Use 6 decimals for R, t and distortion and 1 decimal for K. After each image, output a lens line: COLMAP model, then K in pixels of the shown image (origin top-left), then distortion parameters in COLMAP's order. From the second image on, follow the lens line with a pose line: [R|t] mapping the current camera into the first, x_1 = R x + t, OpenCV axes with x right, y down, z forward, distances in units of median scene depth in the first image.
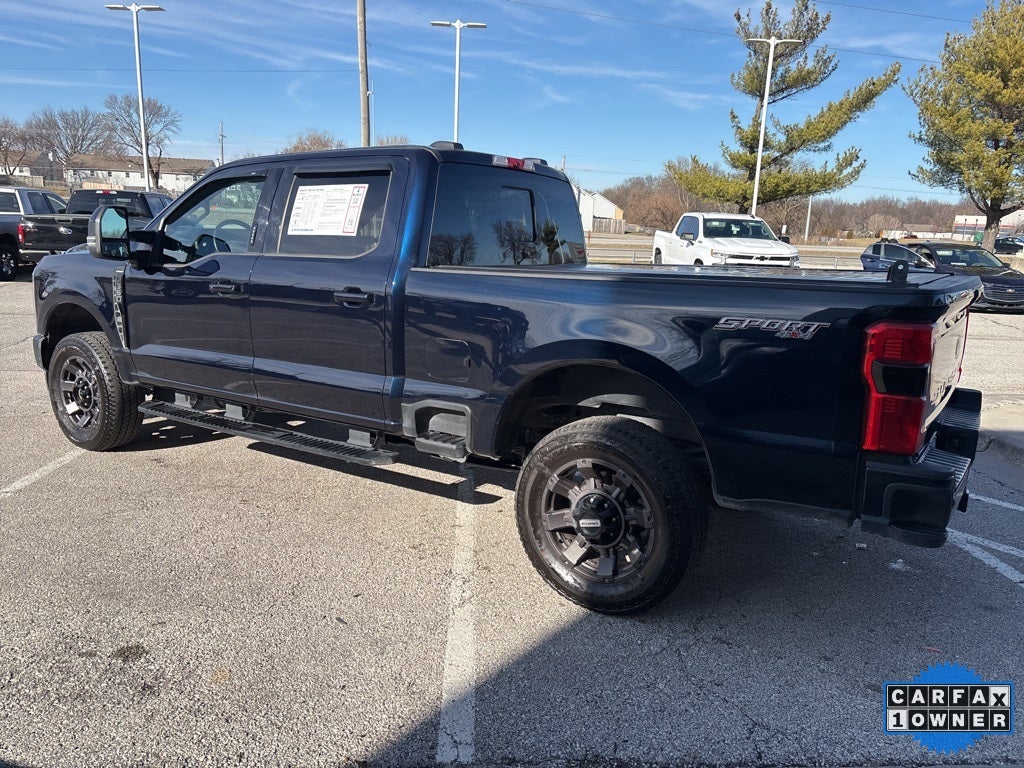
lens RADIAL K [[774.0, 0, 512.0], [0, 774.0, 384.0], [0, 0, 1]] dist [0.053975, -0.073787]
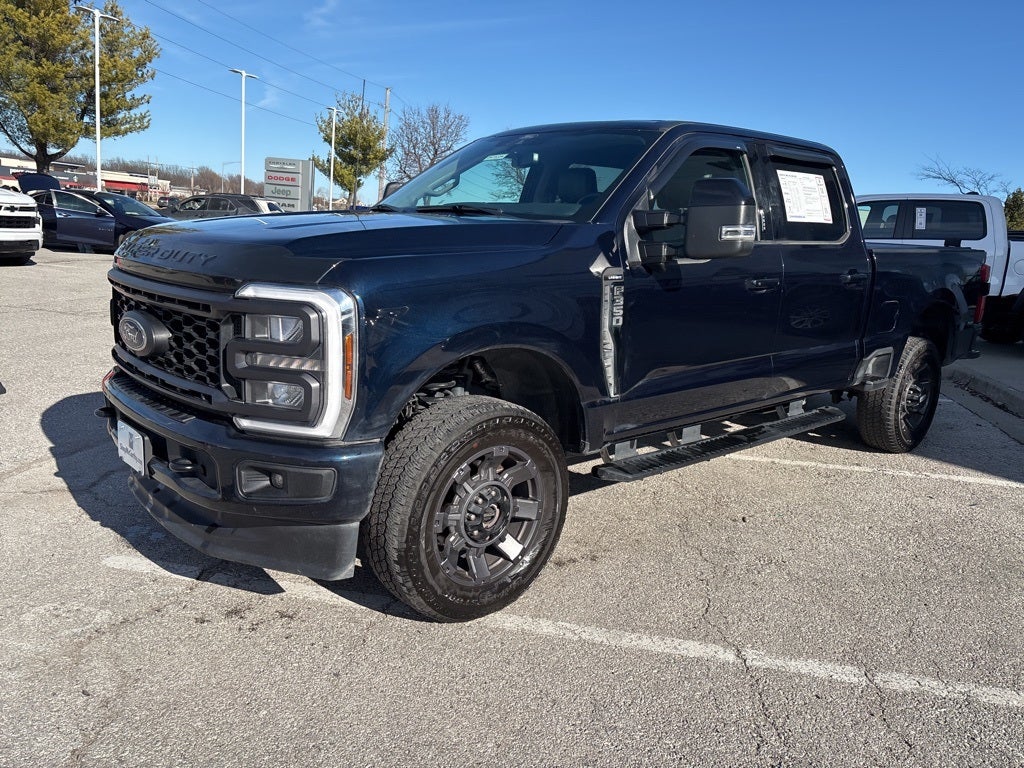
lens RADIAL K [[770.8, 0, 512.0], [0, 770.8, 384.0], [0, 0, 1]] dist [0.053713, -0.056374]
pose [[0.253724, -0.212748, 0.943590, -1.118293], [0.139484, 0.973363, 0.181955, -0.183891], [-0.957167, 0.085450, 0.276641, 0.907586]]
